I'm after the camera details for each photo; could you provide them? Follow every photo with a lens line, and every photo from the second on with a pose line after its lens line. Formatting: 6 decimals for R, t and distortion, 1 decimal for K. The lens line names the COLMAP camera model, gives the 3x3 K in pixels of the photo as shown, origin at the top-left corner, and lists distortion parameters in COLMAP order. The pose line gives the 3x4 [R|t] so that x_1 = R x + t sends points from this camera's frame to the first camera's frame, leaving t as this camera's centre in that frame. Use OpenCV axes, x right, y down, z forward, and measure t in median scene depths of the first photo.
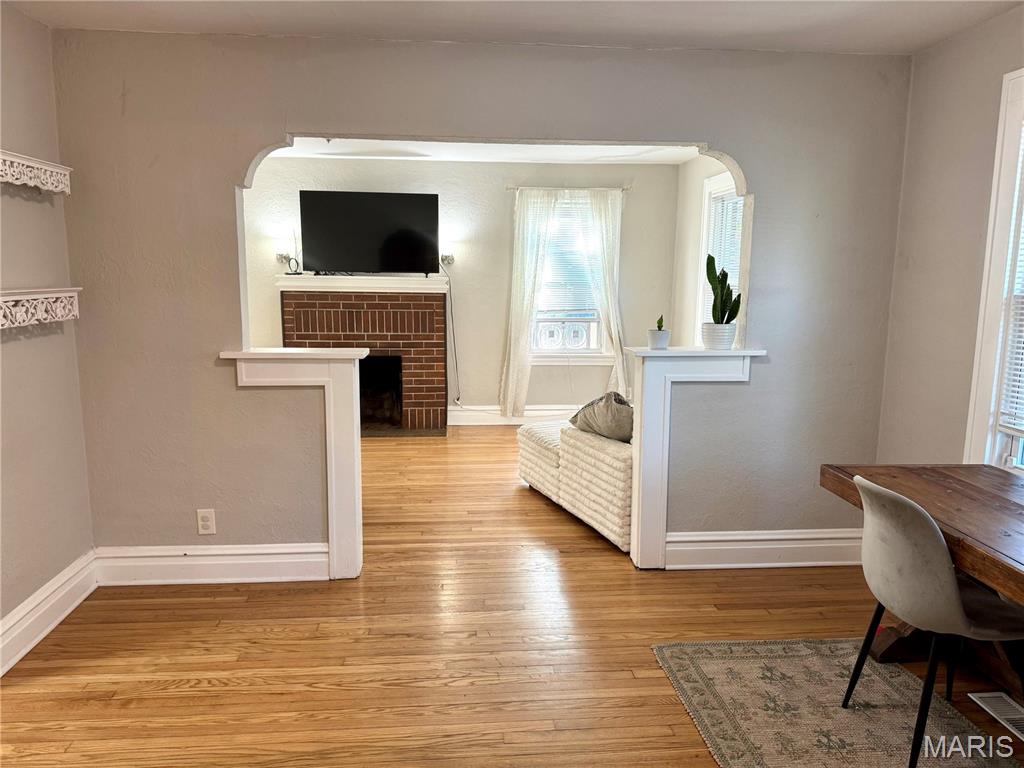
lens RADIAL K [[711.4, 0, 509.5], [0, 711.4, 386.8], [0, 0, 1]] dist [0.077953, -0.102485]
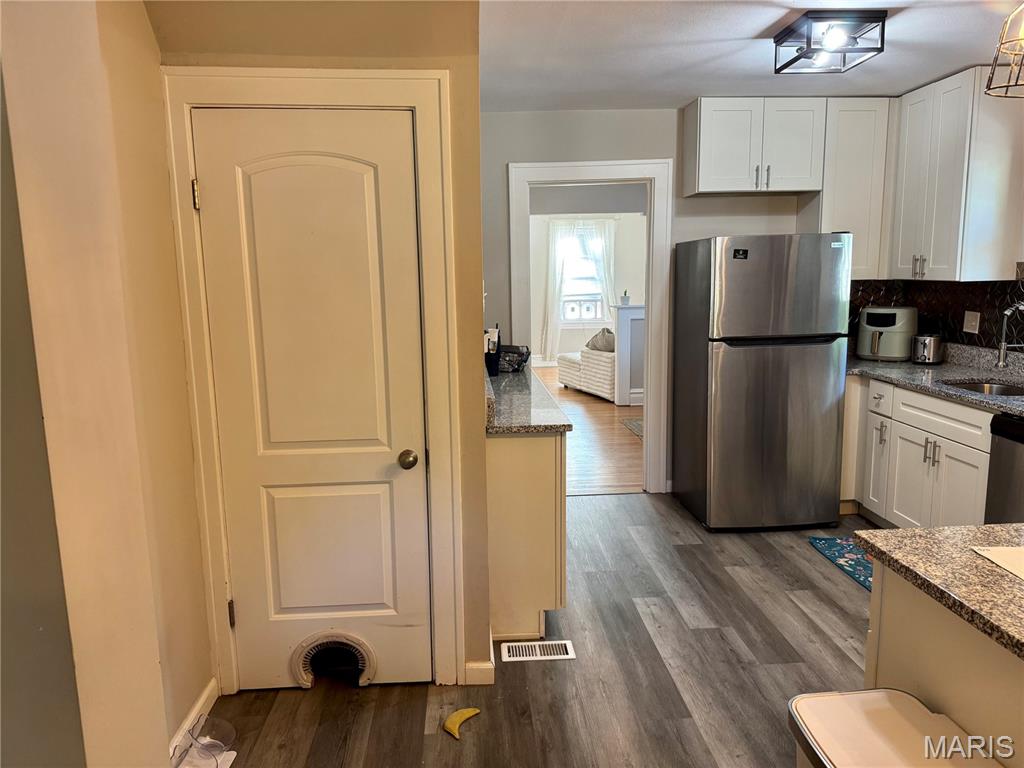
lens RADIAL K [[711.4, 0, 514.2], [0, 711.4, 385.0], [0, 0, 1]] dist [0.077953, -0.102485]
pose [[0.999728, -0.018517, -0.014181, -0.054461], [0.018490, 0.999827, -0.002089, 0.098102], [0.014218, 0.001827, 0.999897, -0.616592]]
